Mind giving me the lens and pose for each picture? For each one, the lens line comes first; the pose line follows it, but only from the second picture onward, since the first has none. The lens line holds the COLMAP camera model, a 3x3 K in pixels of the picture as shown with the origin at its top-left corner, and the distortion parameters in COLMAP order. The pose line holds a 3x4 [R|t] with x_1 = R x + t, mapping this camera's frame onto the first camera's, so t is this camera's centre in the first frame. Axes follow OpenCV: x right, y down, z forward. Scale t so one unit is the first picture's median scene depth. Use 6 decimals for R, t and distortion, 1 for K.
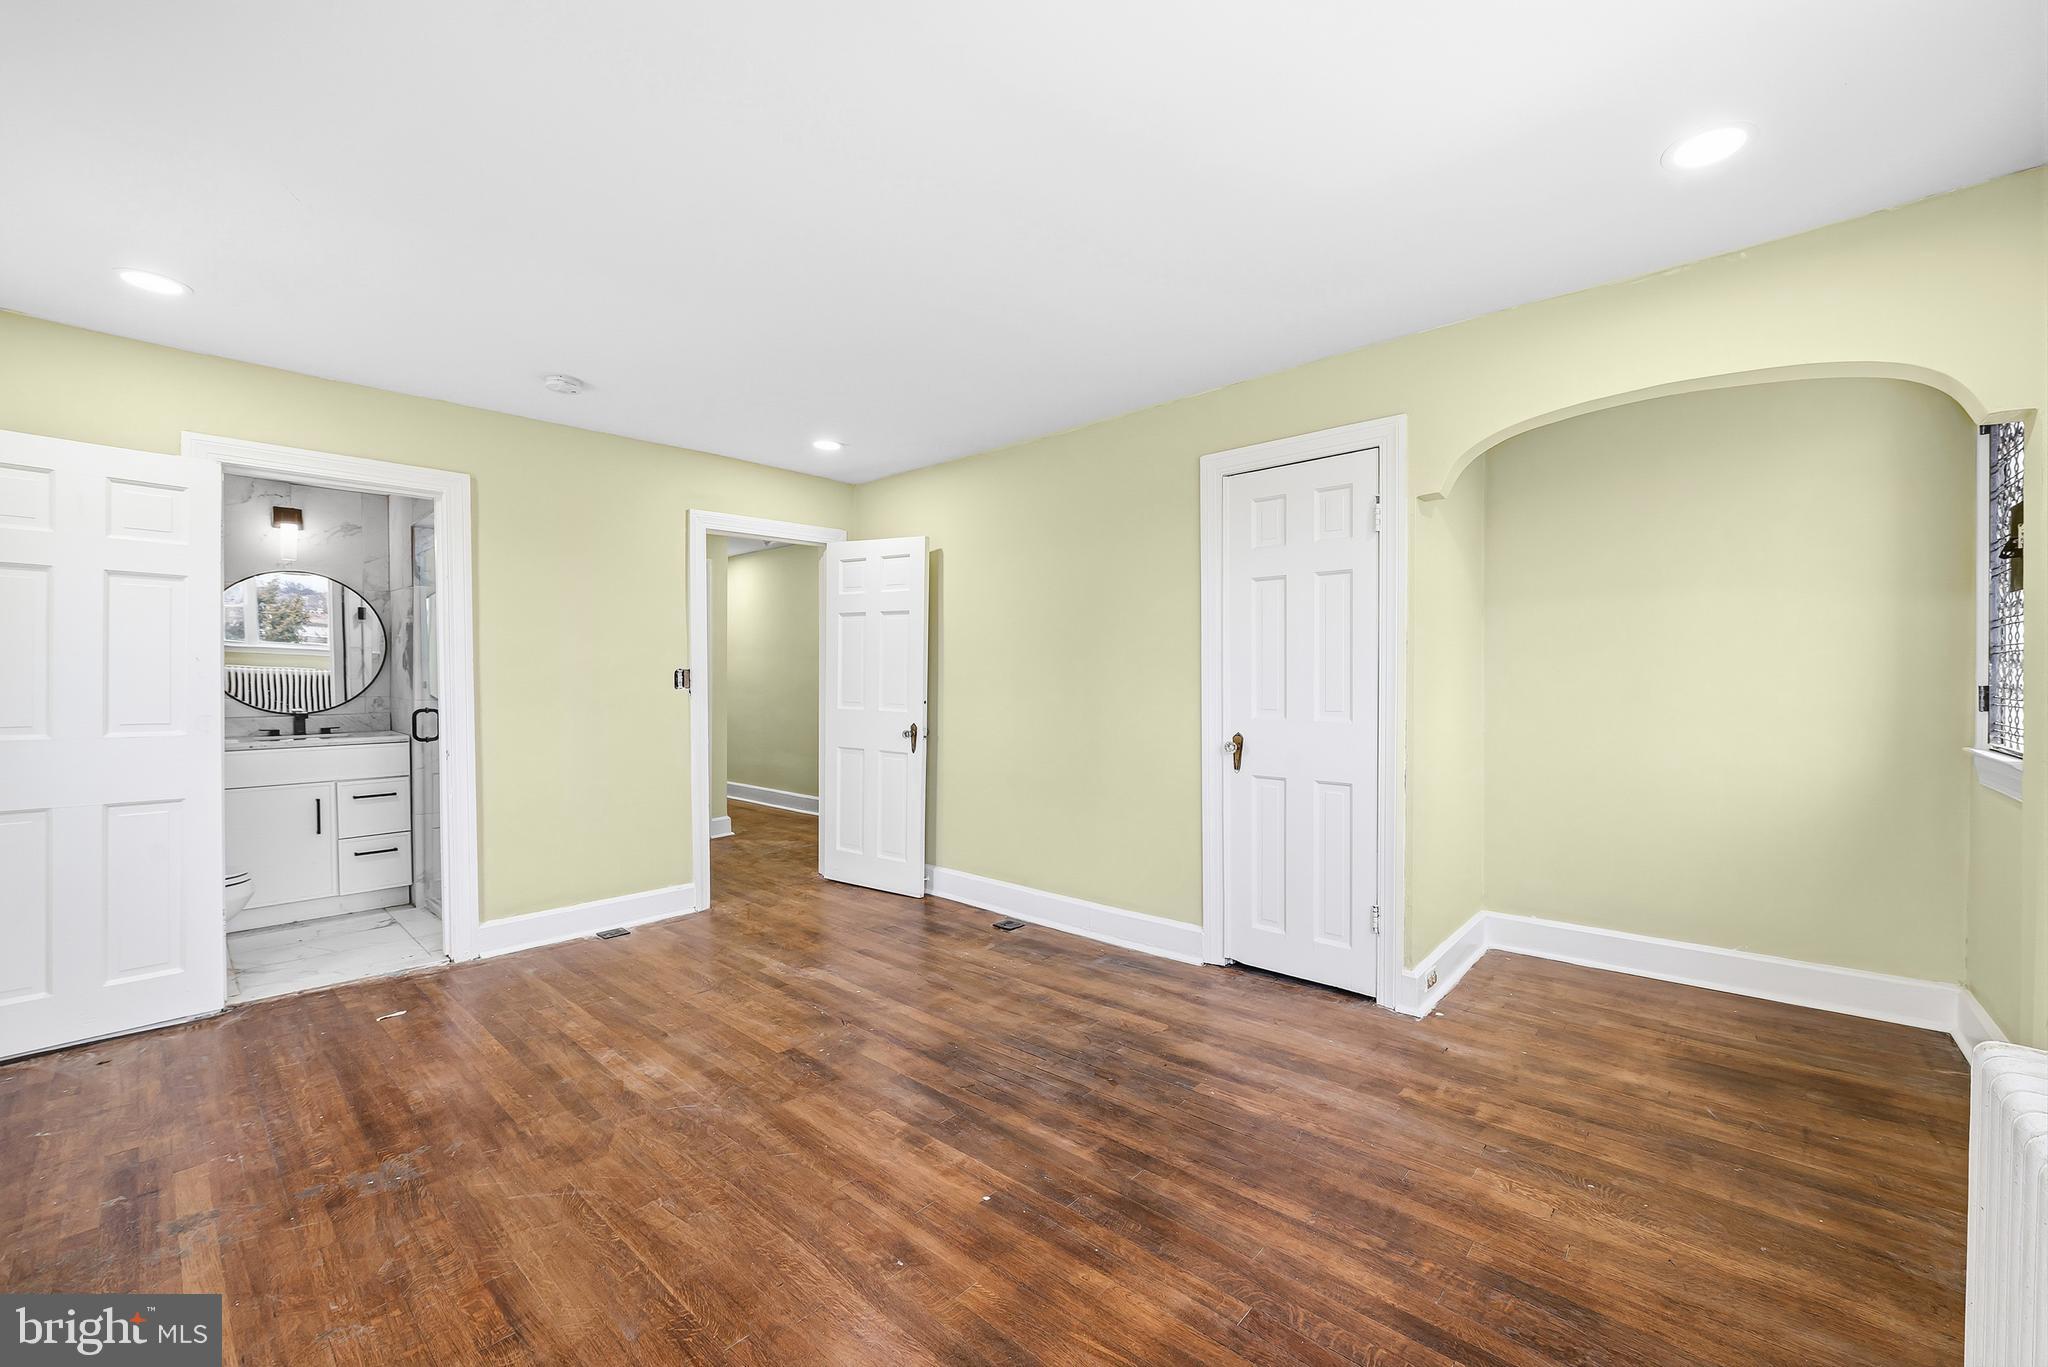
lens RADIAL K [[821.9, 0, 1035.2], [0, 821.9, 683.1], [0, 0, 1]] dist [-0.004304, -0.000046]
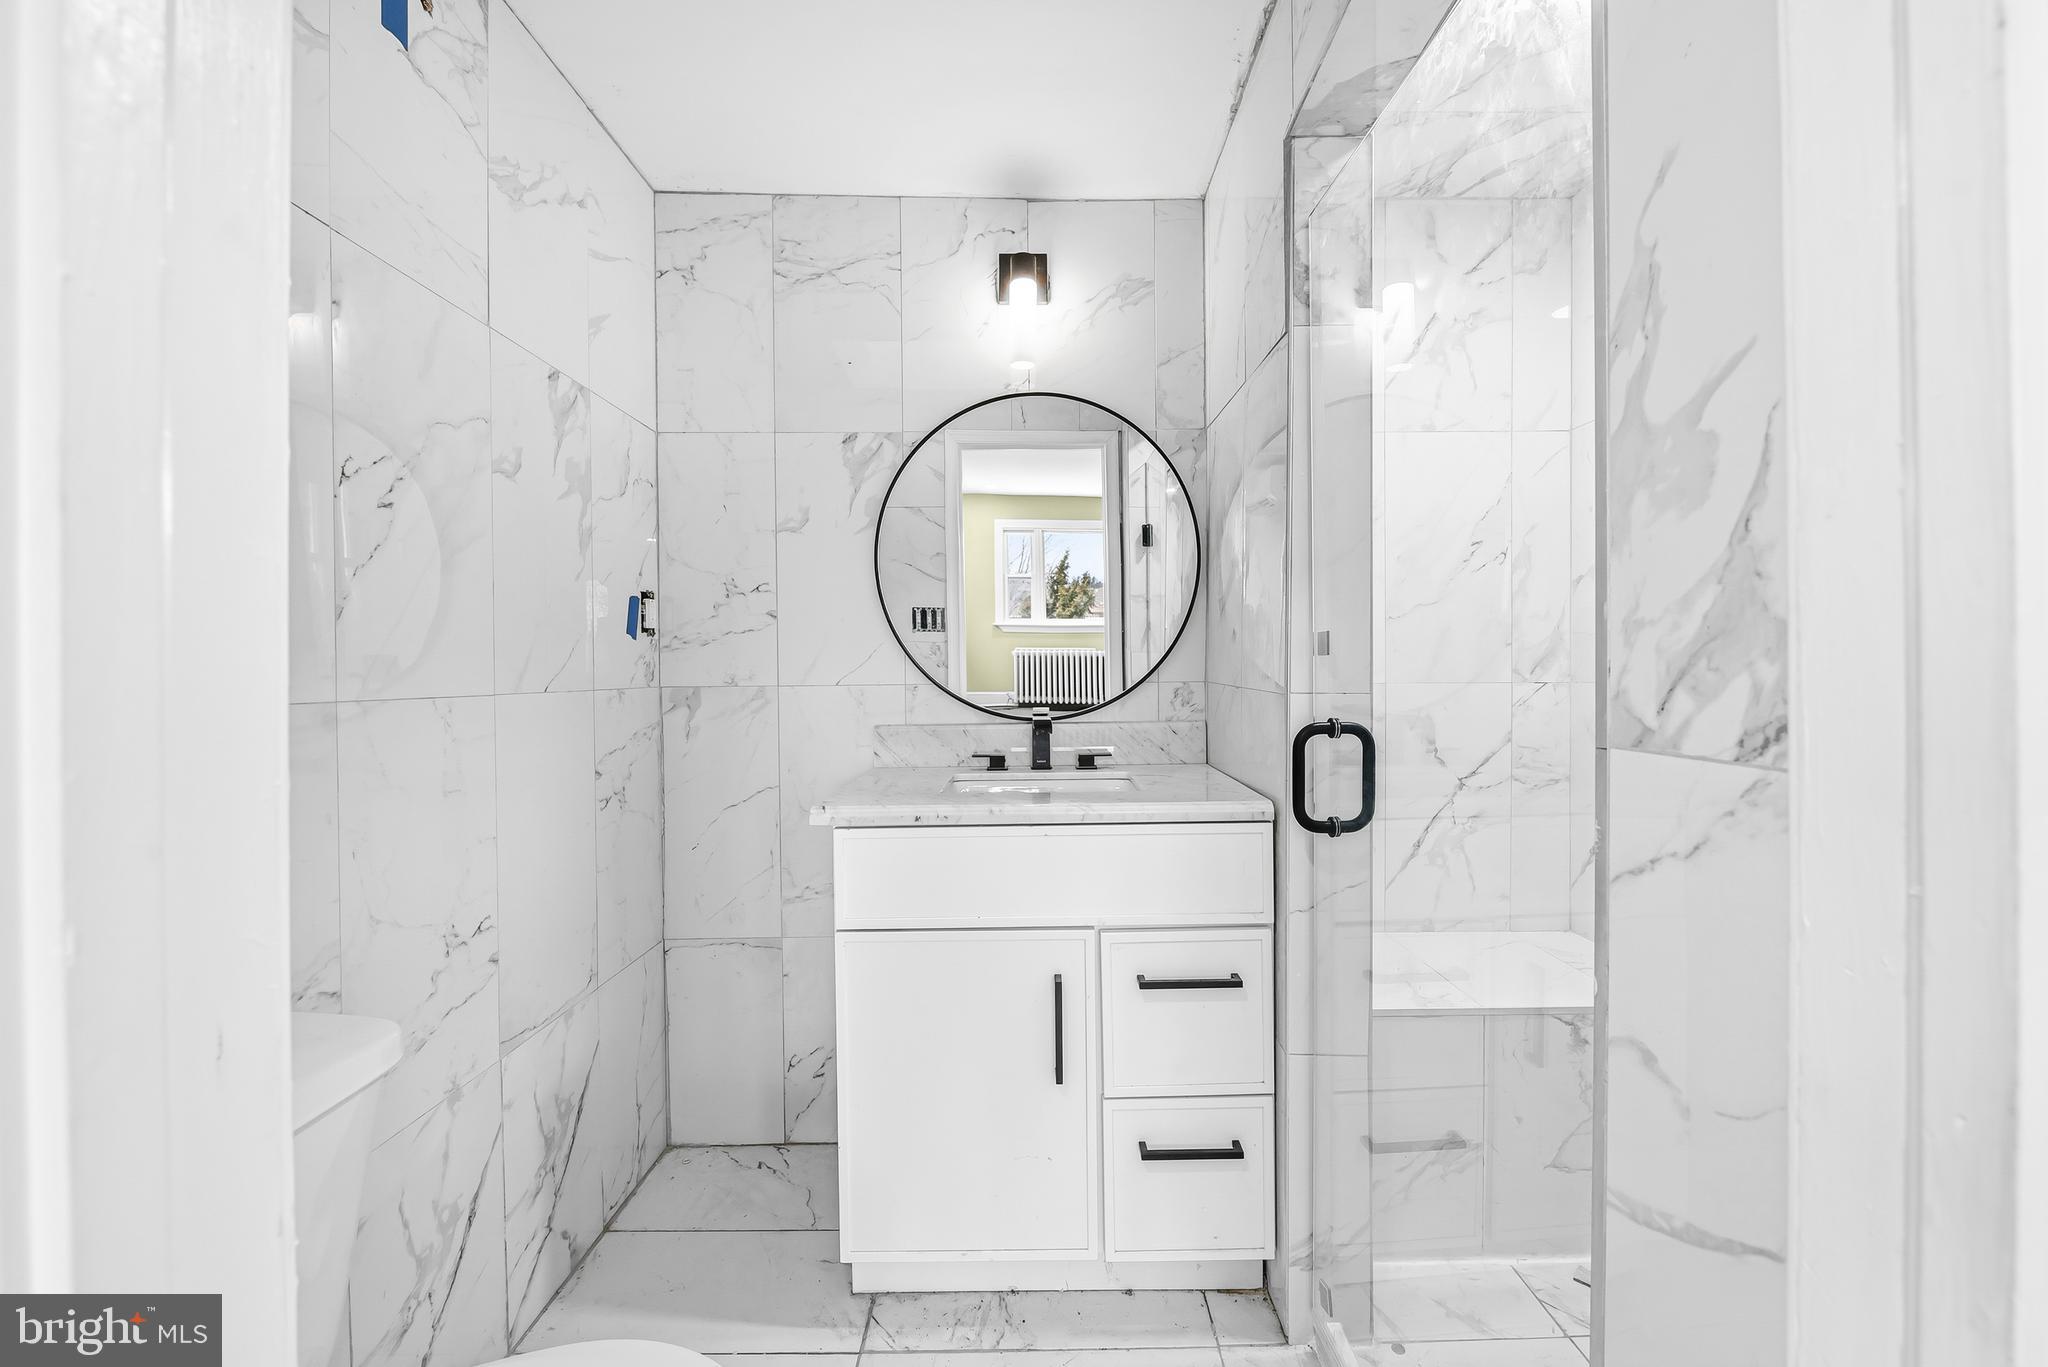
lens RADIAL K [[821.9, 0, 1035.2], [0, 821.9, 683.1], [0, 0, 1]] dist [-0.004304, -0.000046]
pose [[0.689494, 0.007784, -0.724250, -0.592513], [-0.003286, 0.999966, 0.007618, 0.014494], [0.724284, -0.002873, 0.689496, 0.707006]]
